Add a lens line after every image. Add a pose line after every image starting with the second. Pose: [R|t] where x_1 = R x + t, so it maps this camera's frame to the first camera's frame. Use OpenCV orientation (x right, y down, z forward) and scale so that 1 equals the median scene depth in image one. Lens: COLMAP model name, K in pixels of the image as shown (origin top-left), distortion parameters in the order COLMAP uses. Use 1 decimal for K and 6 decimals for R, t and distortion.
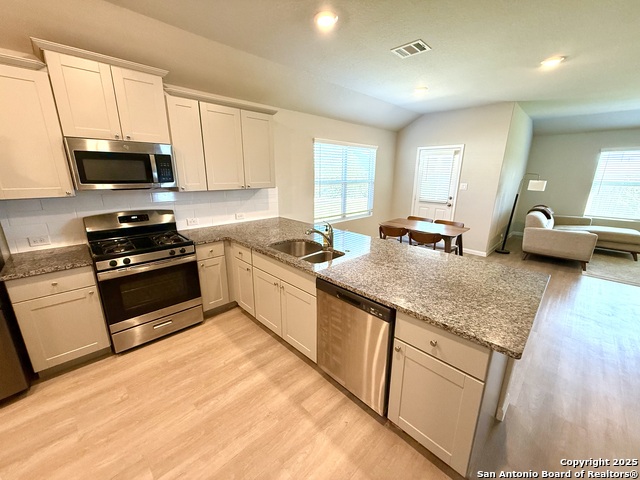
lens RADIAL K [[254.5, 0, 318.3], [0, 254.5, 239.3], [0, 0, 1]] dist [-0.000674, -0.000101]
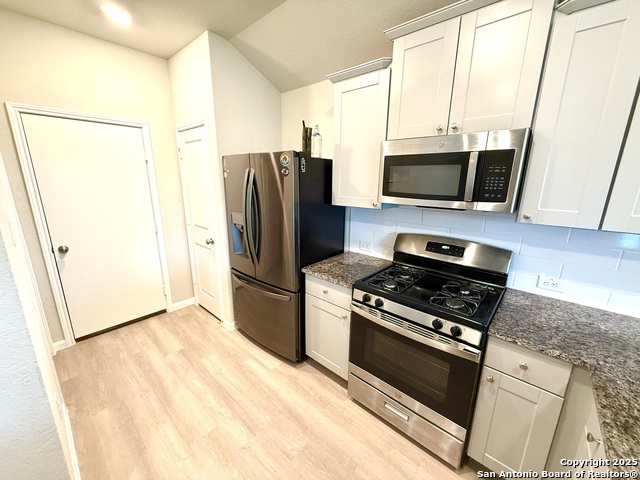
lens RADIAL K [[254.5, 0, 313.5], [0, 254.5, 240.8], [0, 0, 1]] dist [-0.000674, -0.000101]
pose [[0.081726, 0.227133, -0.970429, -0.086668], [-0.269811, 0.942369, 0.197843, -0.150599], [0.959439, 0.245664, 0.138299, 0.580278]]
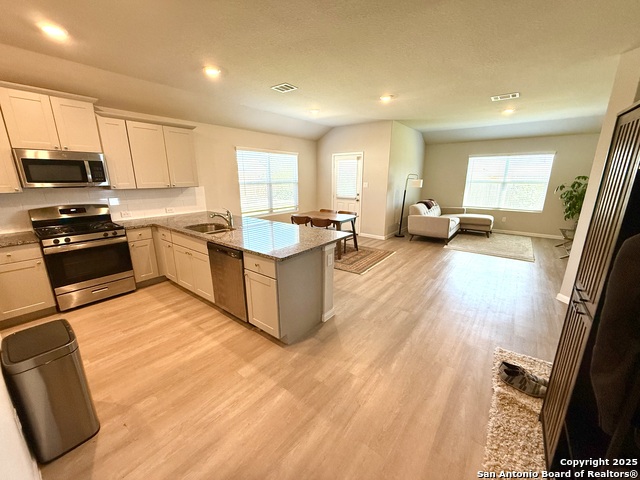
lens RADIAL K [[254.5, 0, 318.6], [0, 254.5, 239.1], [0, 0, 1]] dist [-0.000674, -0.000101]
pose [[0.990329, -0.041779, 0.132295, 0.331988], [0.043792, 0.998964, -0.012339, 0.133996], [-0.131643, 0.018013, 0.991134, -0.438052]]
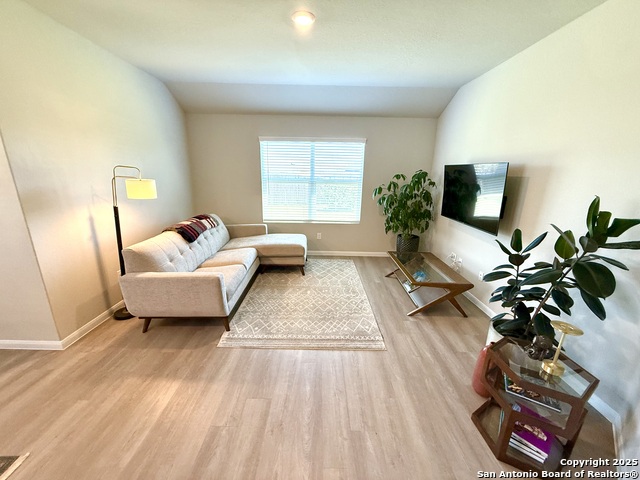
lens RADIAL K [[254.5, 0, 319.2], [0, 254.5, 240.6], [0, 0, 1]] dist [-0.000674, -0.000101]
pose [[0.699493, -0.186353, 0.689914, 1.417212], [0.172081, 0.980918, 0.090486, -0.172913], [-0.693612, 0.055427, 0.718214, 0.703946]]
